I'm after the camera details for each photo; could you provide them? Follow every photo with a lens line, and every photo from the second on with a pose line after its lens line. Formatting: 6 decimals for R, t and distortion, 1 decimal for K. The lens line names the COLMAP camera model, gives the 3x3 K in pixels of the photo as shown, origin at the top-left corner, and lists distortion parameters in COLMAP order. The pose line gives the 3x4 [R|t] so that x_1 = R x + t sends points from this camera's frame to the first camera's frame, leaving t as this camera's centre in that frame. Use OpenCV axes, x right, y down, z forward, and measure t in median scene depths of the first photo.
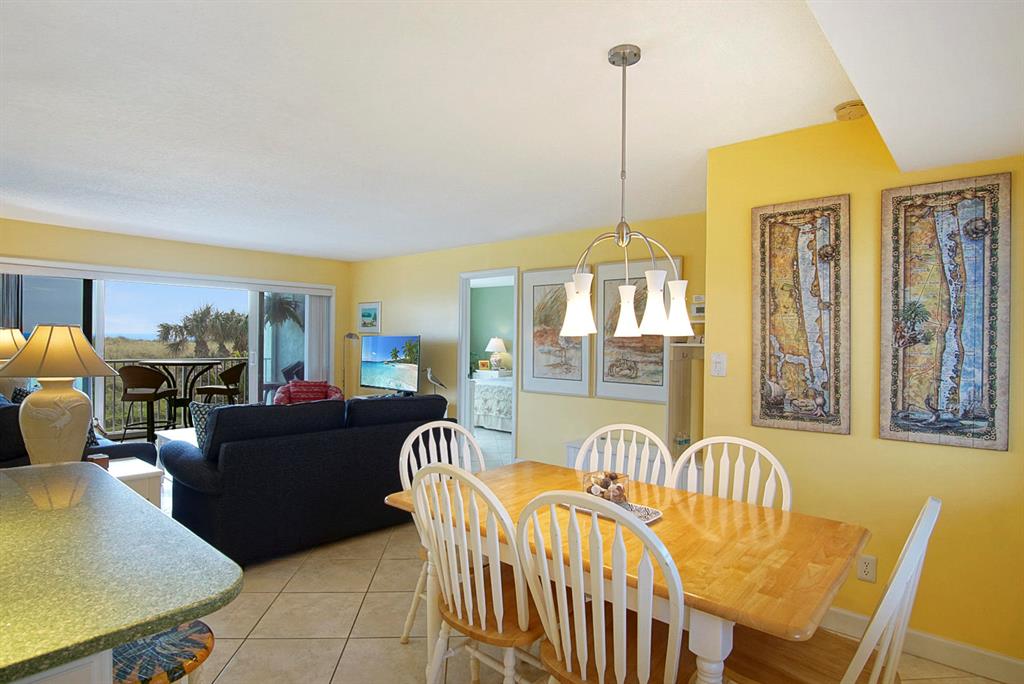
lens RADIAL K [[551.4, 0, 510.4], [0, 551.4, 338.7], [0, 0, 1]] dist [-0.031830, -0.000172]
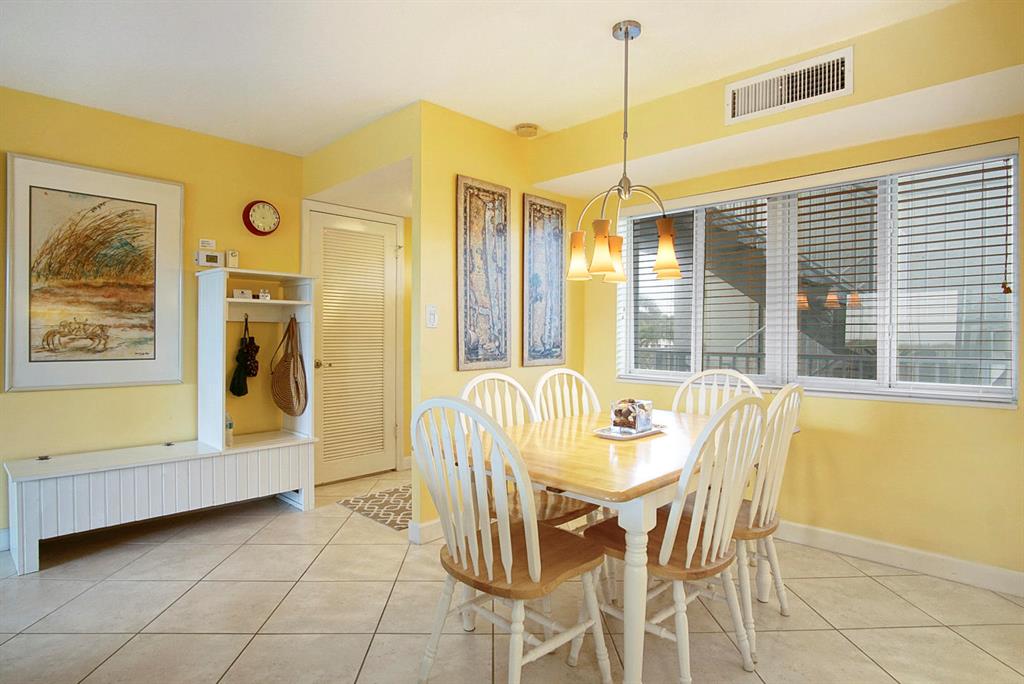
lens RADIAL K [[551.4, 0, 510.8], [0, 551.4, 336.9], [0, 0, 1]] dist [-0.031830, -0.000172]
pose [[0.037896, -0.016262, 0.999149, -0.681985], [-0.006044, 0.999846, 0.016503, 0.071873], [-0.999263, -0.006664, 0.037792, 0.865461]]
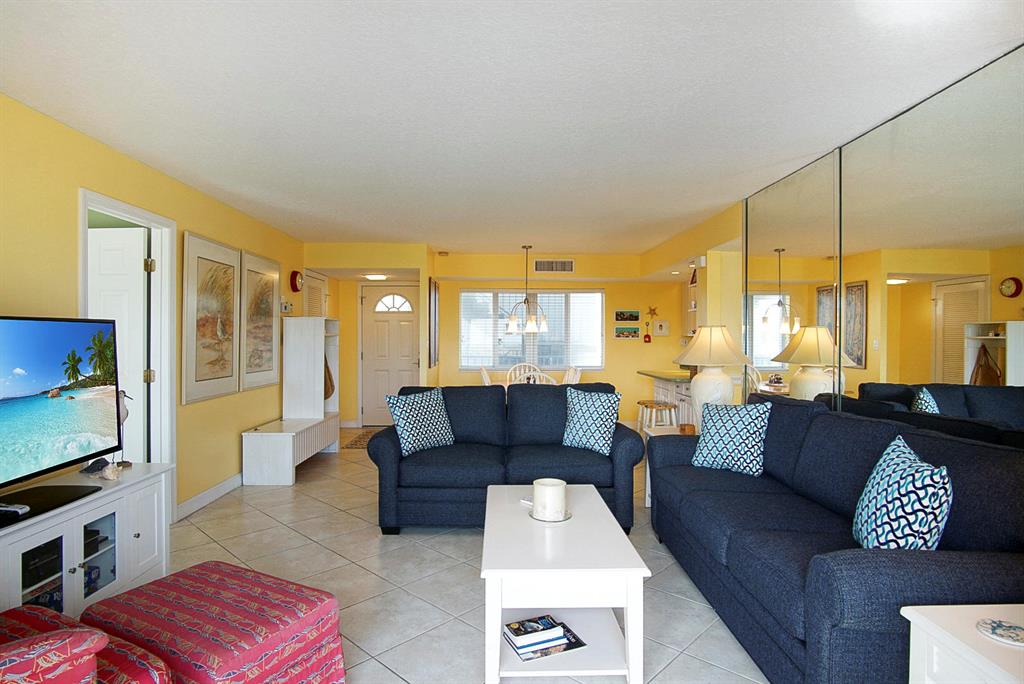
lens RADIAL K [[551.4, 0, 511.0], [0, 551.4, 341.4], [0, 0, 1]] dist [-0.031830, -0.000172]
pose [[-0.675627, -0.000899, 0.737243, -1.572570], [0.017012, 0.999714, 0.016809, 0.023317], [-0.737047, 0.023899, -0.675419, 2.383495]]
